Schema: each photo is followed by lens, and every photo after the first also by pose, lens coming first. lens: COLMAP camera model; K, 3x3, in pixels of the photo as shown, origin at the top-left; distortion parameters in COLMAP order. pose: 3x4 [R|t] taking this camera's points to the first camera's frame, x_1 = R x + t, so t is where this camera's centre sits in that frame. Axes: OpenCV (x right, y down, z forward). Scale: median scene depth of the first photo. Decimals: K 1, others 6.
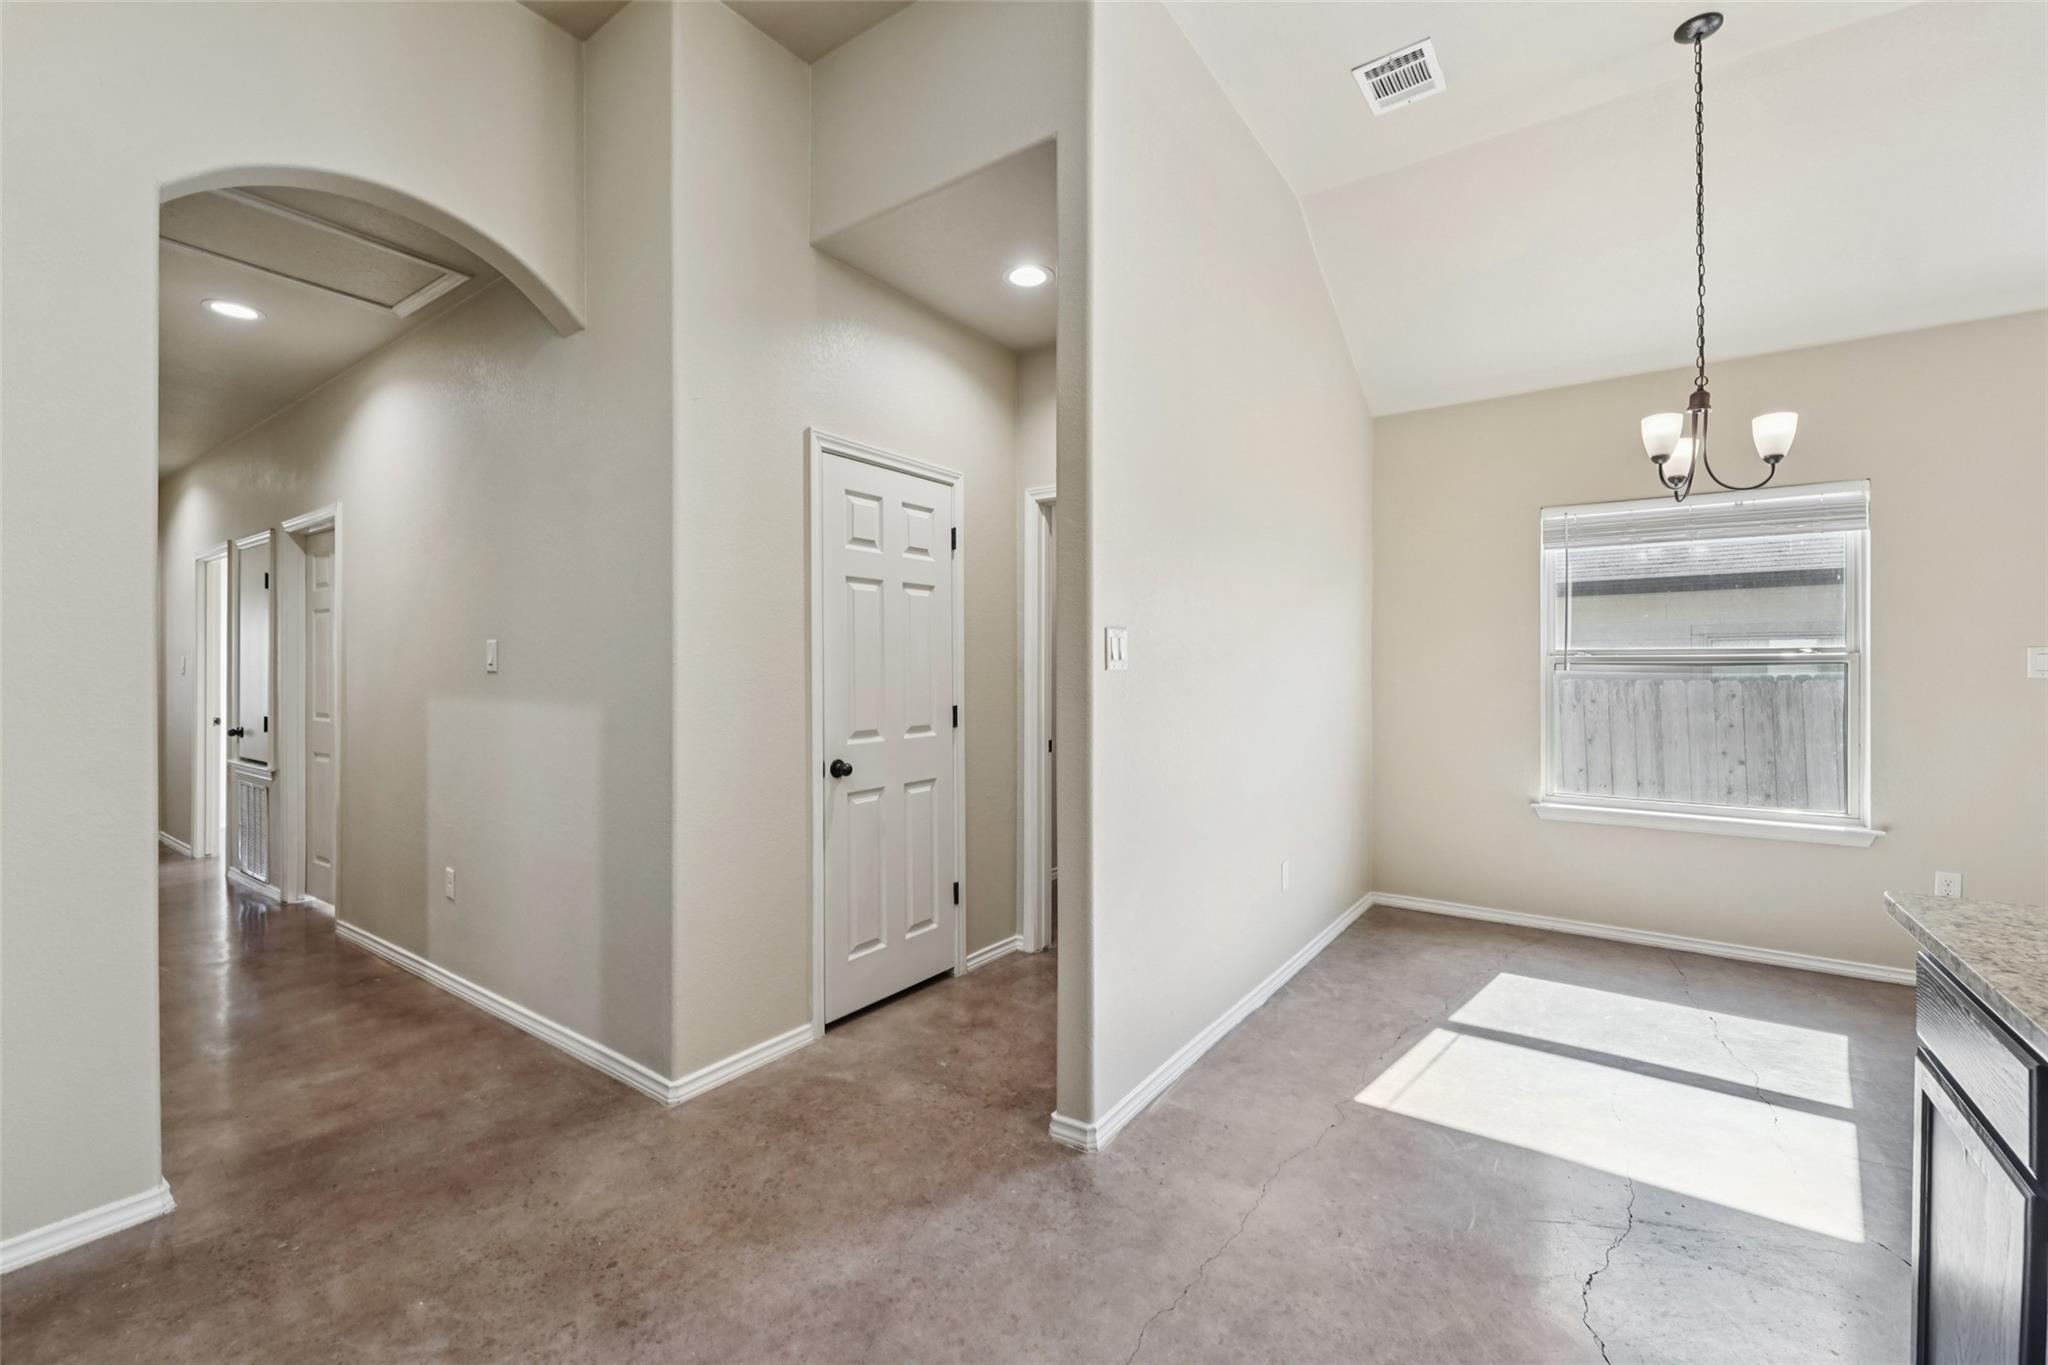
lens RADIAL K [[840.3, 0, 1026.1], [0, 840.3, 684.4], [0, 0, 1]] dist [-0.003581, -0.000358]
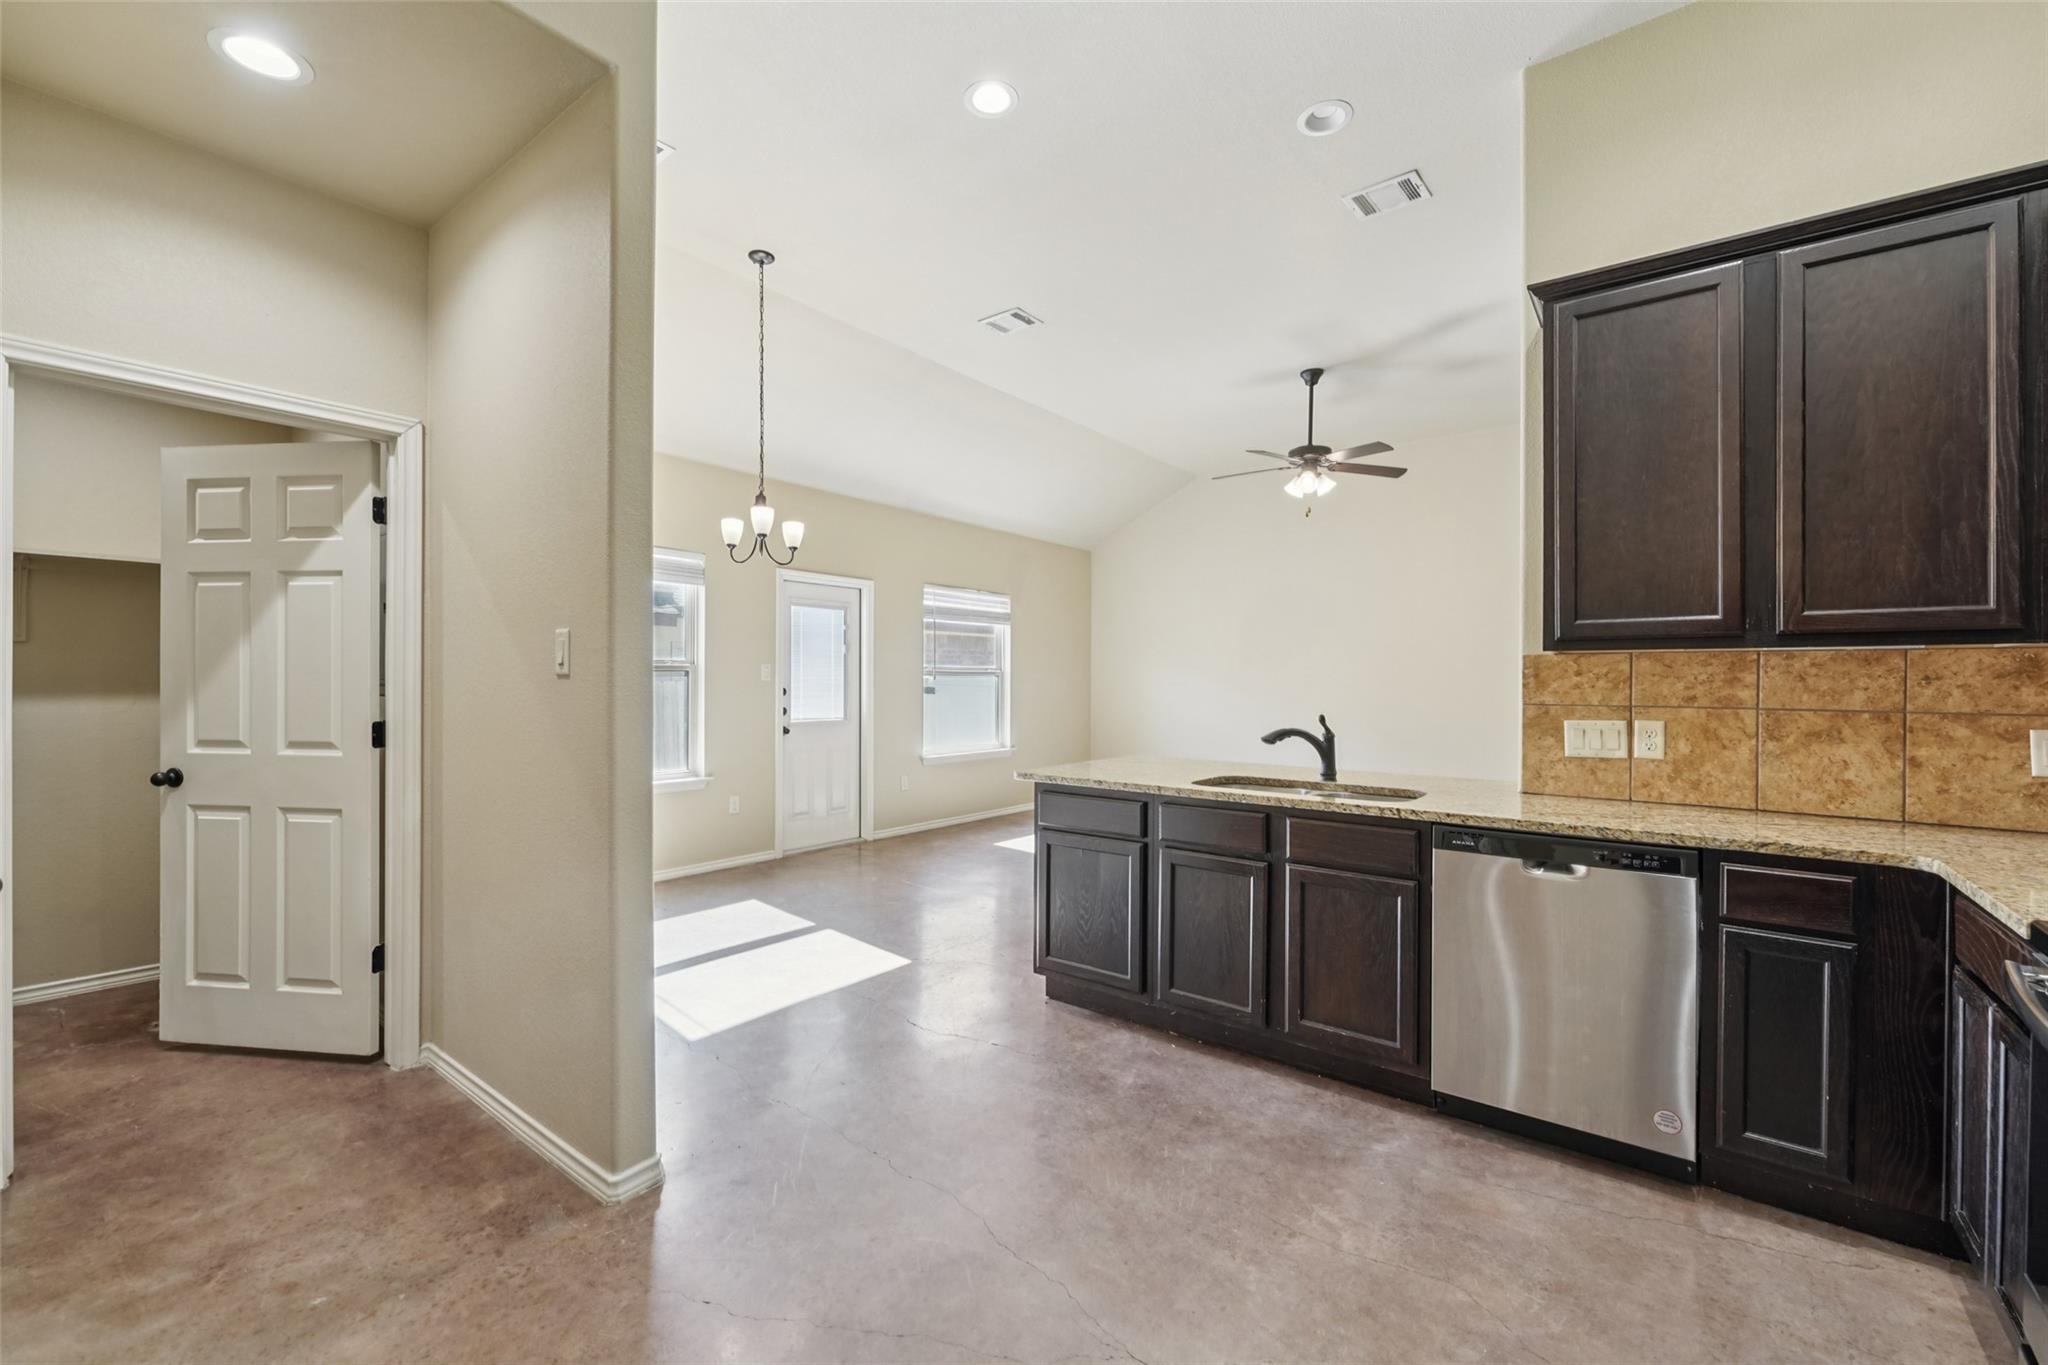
lens RADIAL K [[840.3, 0, 1017.9], [0, 840.3, 687.6], [0, 0, 1]] dist [-0.003581, -0.000358]
pose [[0.041676, -0.007985, 0.999099, -0.739106], [0.000992, 0.999968, 0.007951, -0.008681], [-0.999131, 0.000660, 0.041683, 0.483794]]
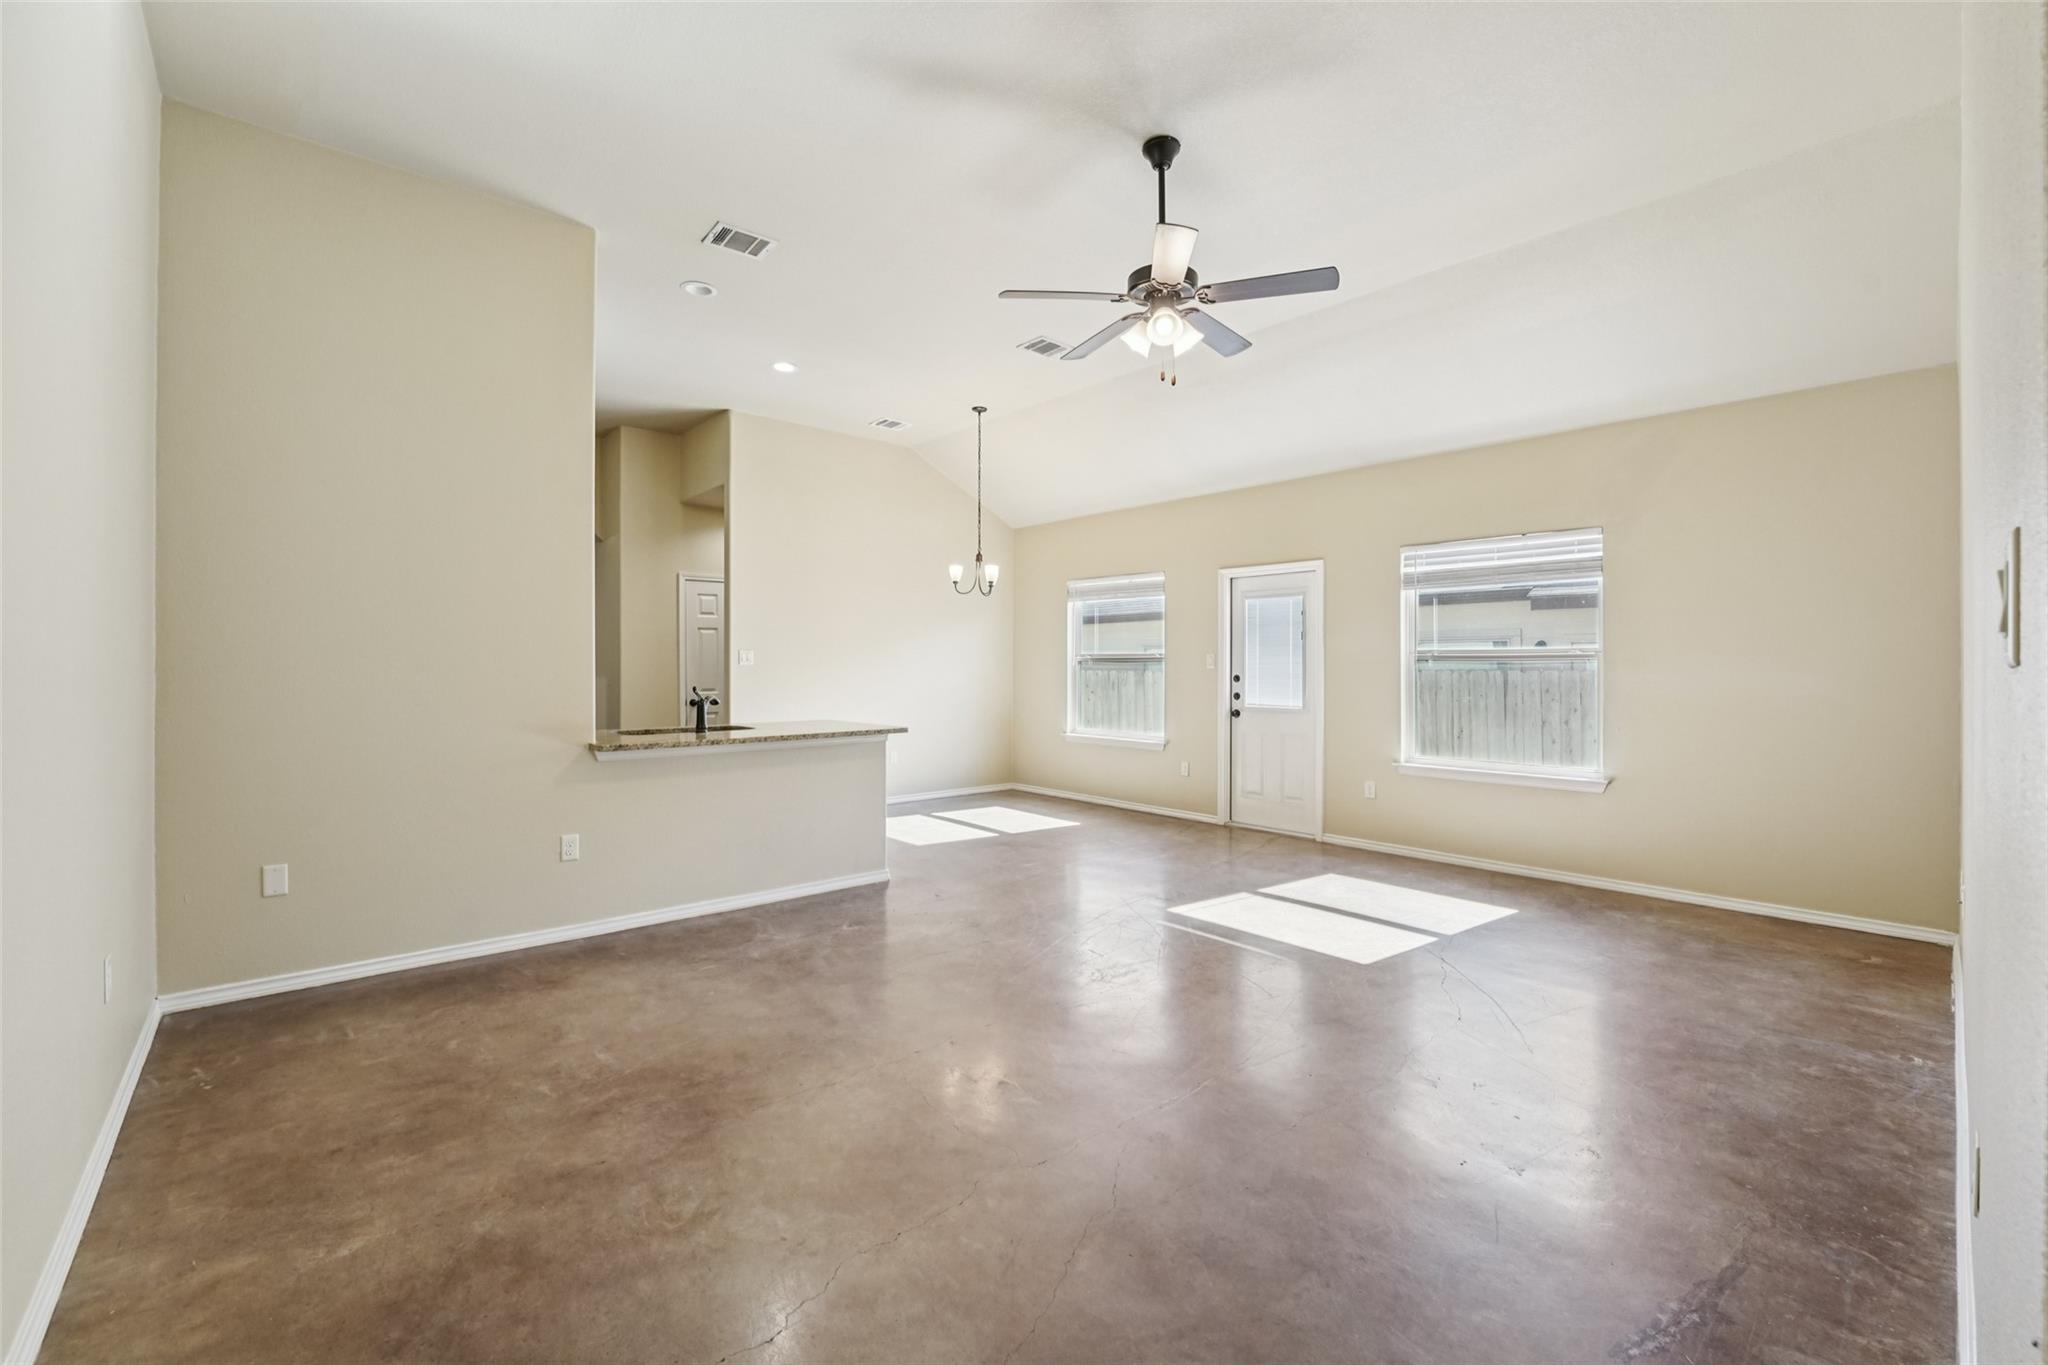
lens RADIAL K [[840.3, 0, 1028.6], [0, 840.3, 677.1], [0, 0, 1]] dist [-0.003581, -0.000358]
pose [[0.975105, 0.004747, -0.221693, 1.567818], [-0.003718, 0.999980, 0.005057, 0.006207], [0.221712, -0.004107, 0.975103, -1.489687]]
